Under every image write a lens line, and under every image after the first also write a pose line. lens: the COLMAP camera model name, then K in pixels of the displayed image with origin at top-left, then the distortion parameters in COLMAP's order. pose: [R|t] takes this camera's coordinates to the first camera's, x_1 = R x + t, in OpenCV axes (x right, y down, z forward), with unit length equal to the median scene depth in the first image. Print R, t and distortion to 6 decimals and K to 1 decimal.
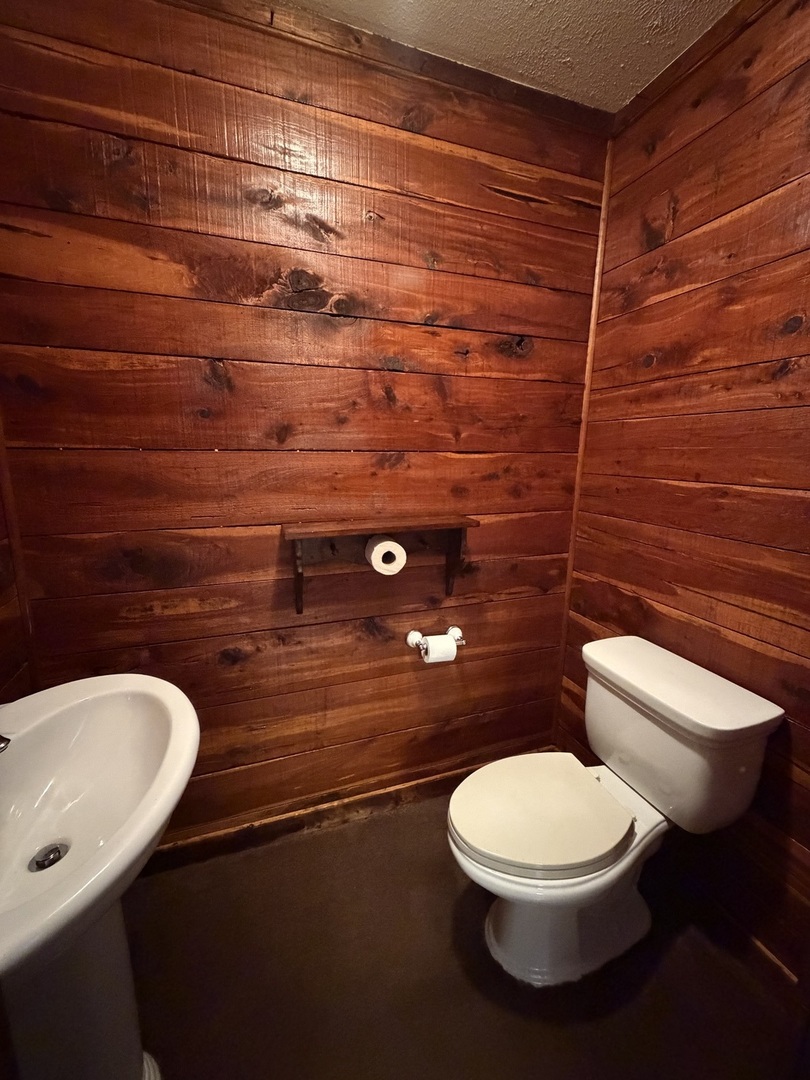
lens RADIAL K [[431.1, 0, 405.4], [0, 431.1, 536.8], [0, 0, 1]] dist [-0.000044, 0.000149]
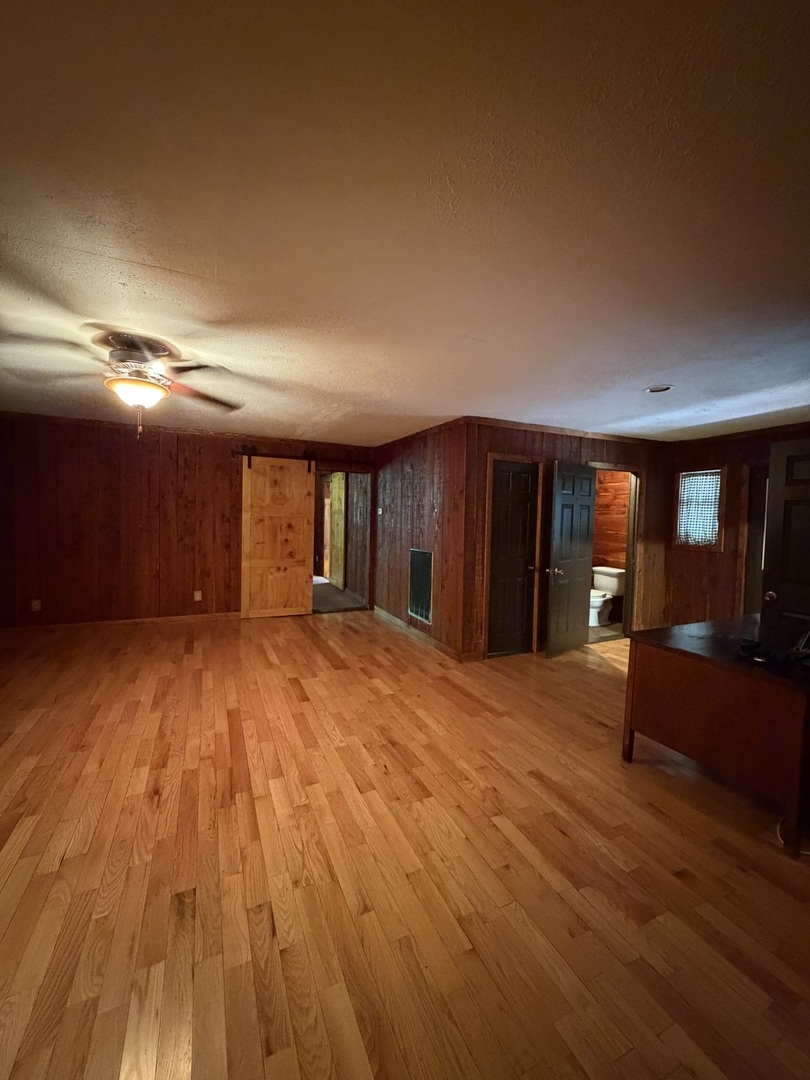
lens RADIAL K [[431.1, 0, 405.4], [0, 431.1, 536.8], [0, 0, 1]] dist [-0.000044, 0.000149]
pose [[0.995649, 0.005868, 0.092999, -2.058539], [0.008144, 0.988718, -0.149569, 0.628982], [-0.092827, 0.149676, 0.984368, -3.474176]]
